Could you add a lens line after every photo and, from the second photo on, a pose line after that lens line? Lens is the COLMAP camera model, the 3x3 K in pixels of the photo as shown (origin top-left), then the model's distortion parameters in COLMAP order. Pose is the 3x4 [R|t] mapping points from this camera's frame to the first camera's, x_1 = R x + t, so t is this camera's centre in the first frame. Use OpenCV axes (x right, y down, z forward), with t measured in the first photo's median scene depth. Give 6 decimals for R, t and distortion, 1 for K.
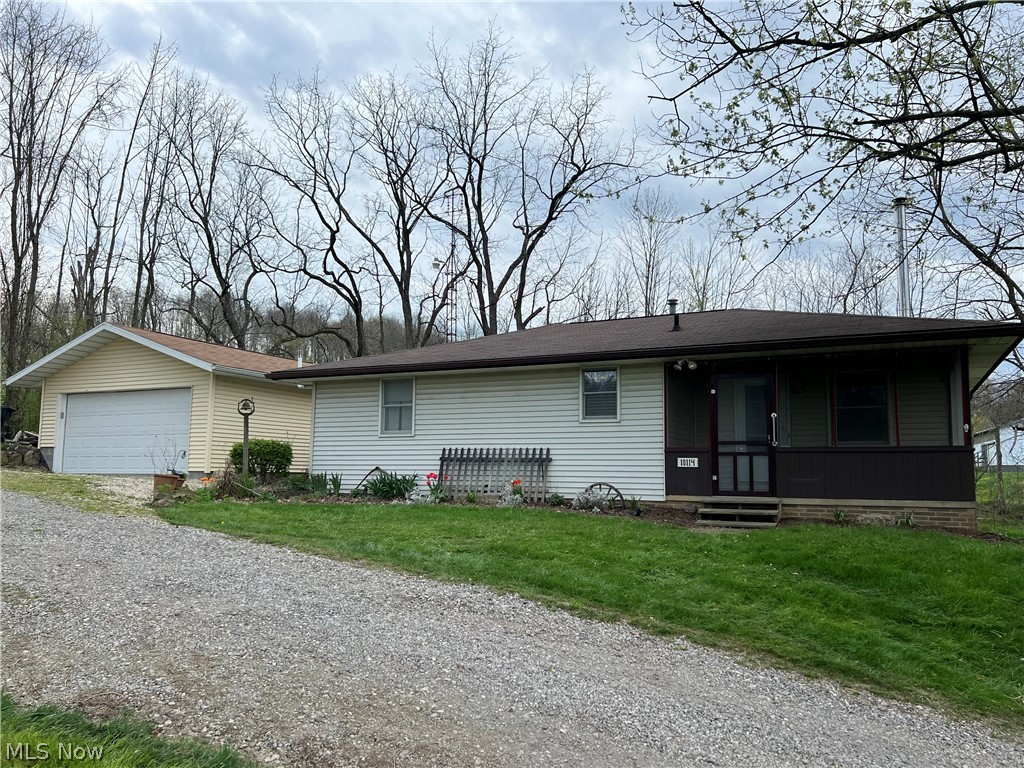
lens RADIAL K [[763.5, 0, 512.0], [0, 763.5, 384.8], [0, 0, 1]] dist [0.005387, 0.000514]
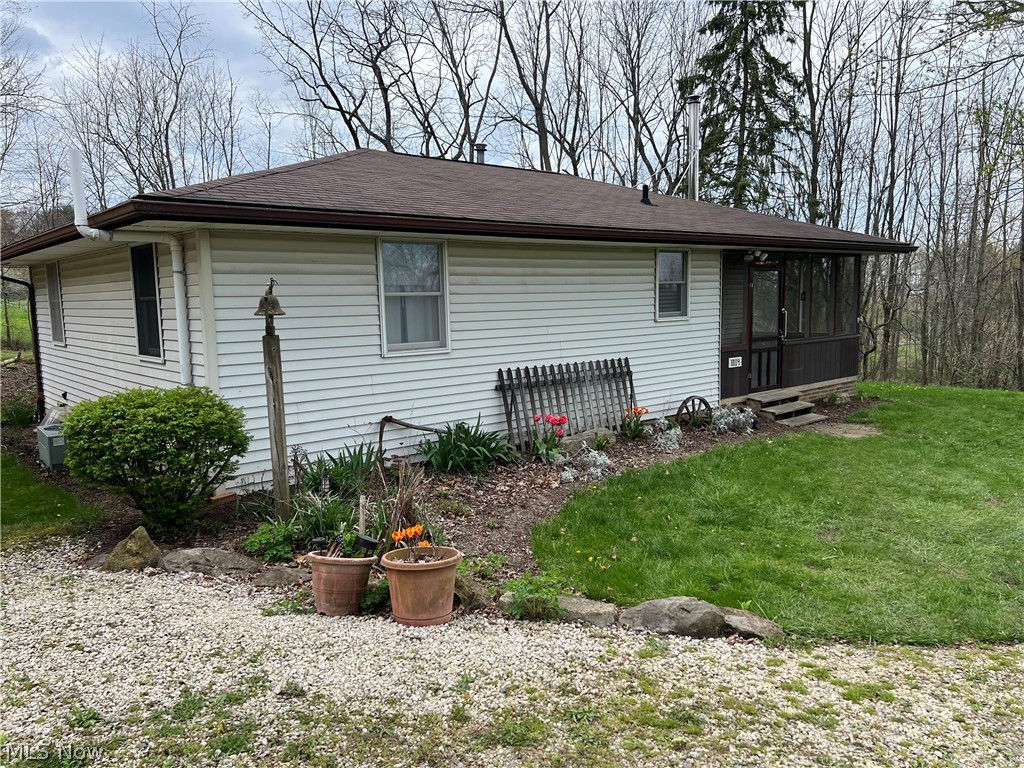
lens RADIAL K [[763.5, 0, 512.3], [0, 763.5, 386.1], [0, 0, 1]] dist [0.005387, 0.000514]
pose [[0.380426, -0.128131, 0.915892, -0.685713], [-0.084111, 0.981457, 0.172240, -0.008070], [-0.920979, -0.142561, 0.362595, 0.839058]]
